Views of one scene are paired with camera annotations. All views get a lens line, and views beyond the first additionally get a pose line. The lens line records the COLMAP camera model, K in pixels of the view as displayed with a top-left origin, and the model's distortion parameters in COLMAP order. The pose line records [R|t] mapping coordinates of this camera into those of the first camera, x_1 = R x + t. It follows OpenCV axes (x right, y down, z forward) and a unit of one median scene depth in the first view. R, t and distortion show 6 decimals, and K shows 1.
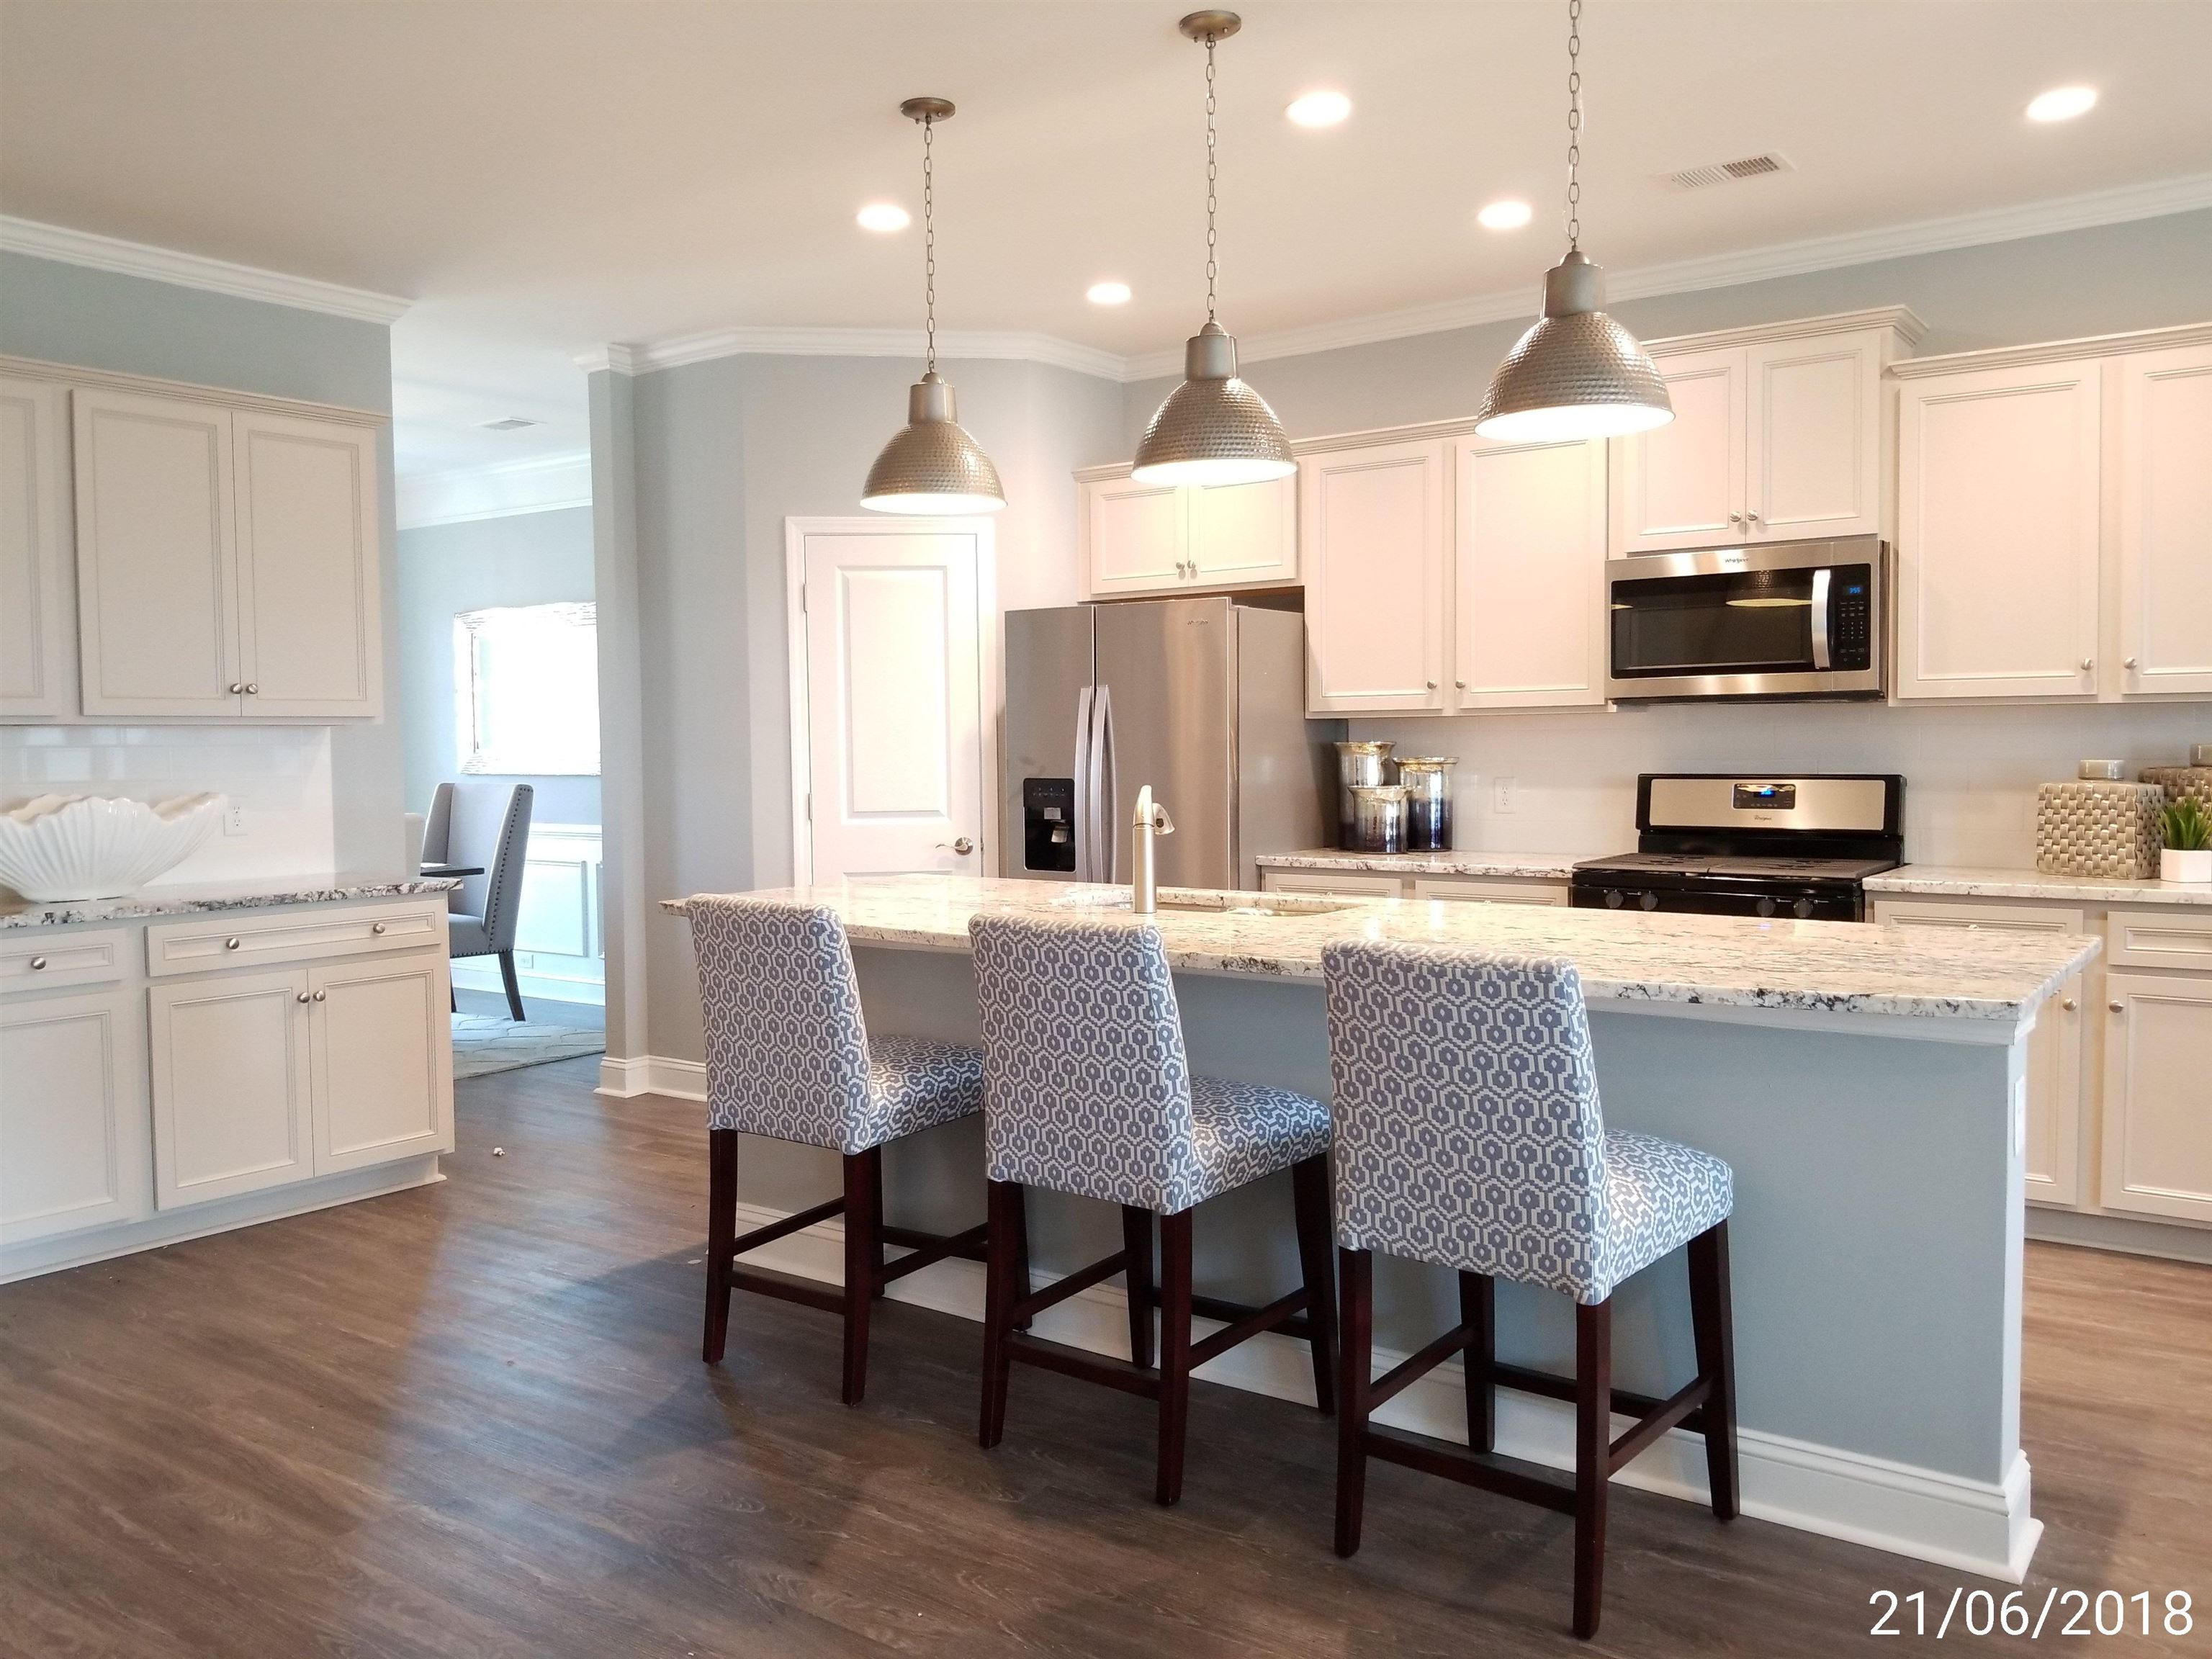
lens RADIAL K [[1753.7, 0, 1106.8], [0, 1753.7, 837.7], [0, 0, 1]] dist [0.008824, -0.056240]
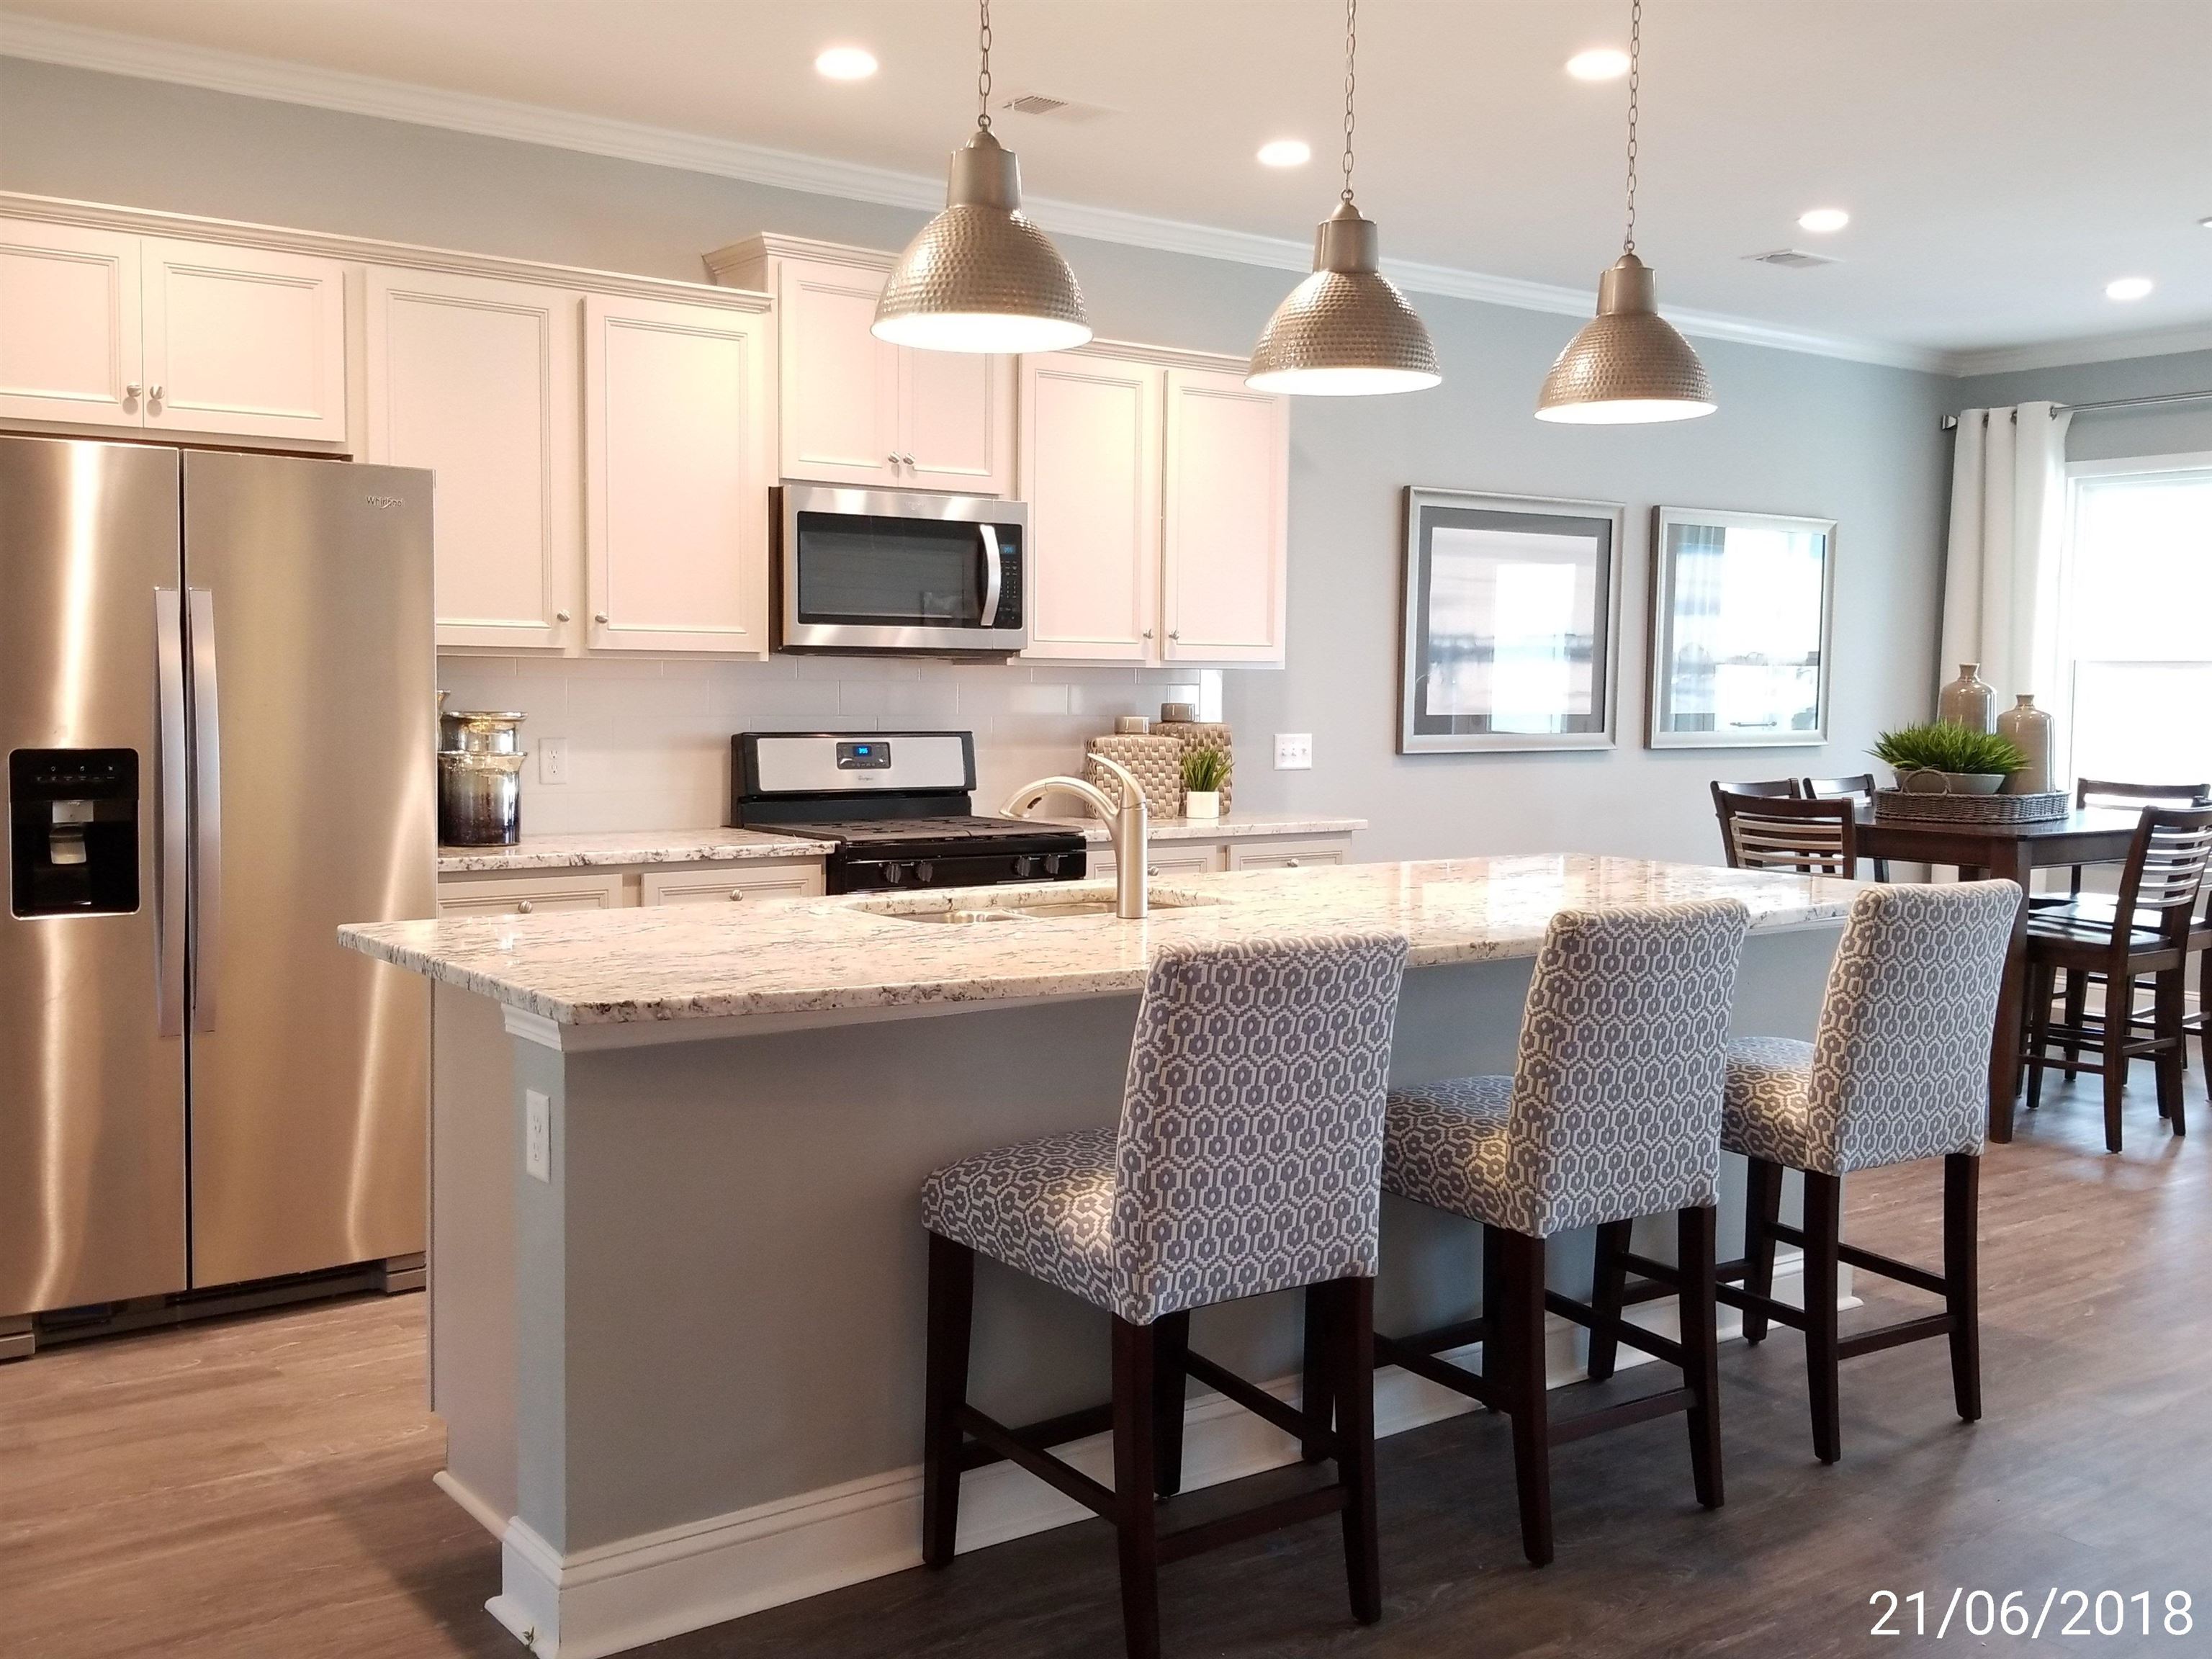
lens RADIAL K [[2042.3, 0, 1106.9], [0, 2042.3, 819.5], [0, 0, 1]] dist [0.062949, 0.000000]
pose [[0.296192, -0.050694, 0.953782, -0.656049], [0.038970, 0.998400, 0.040964, -0.030207], [-0.954333, 0.025036, 0.297694, 0.569479]]
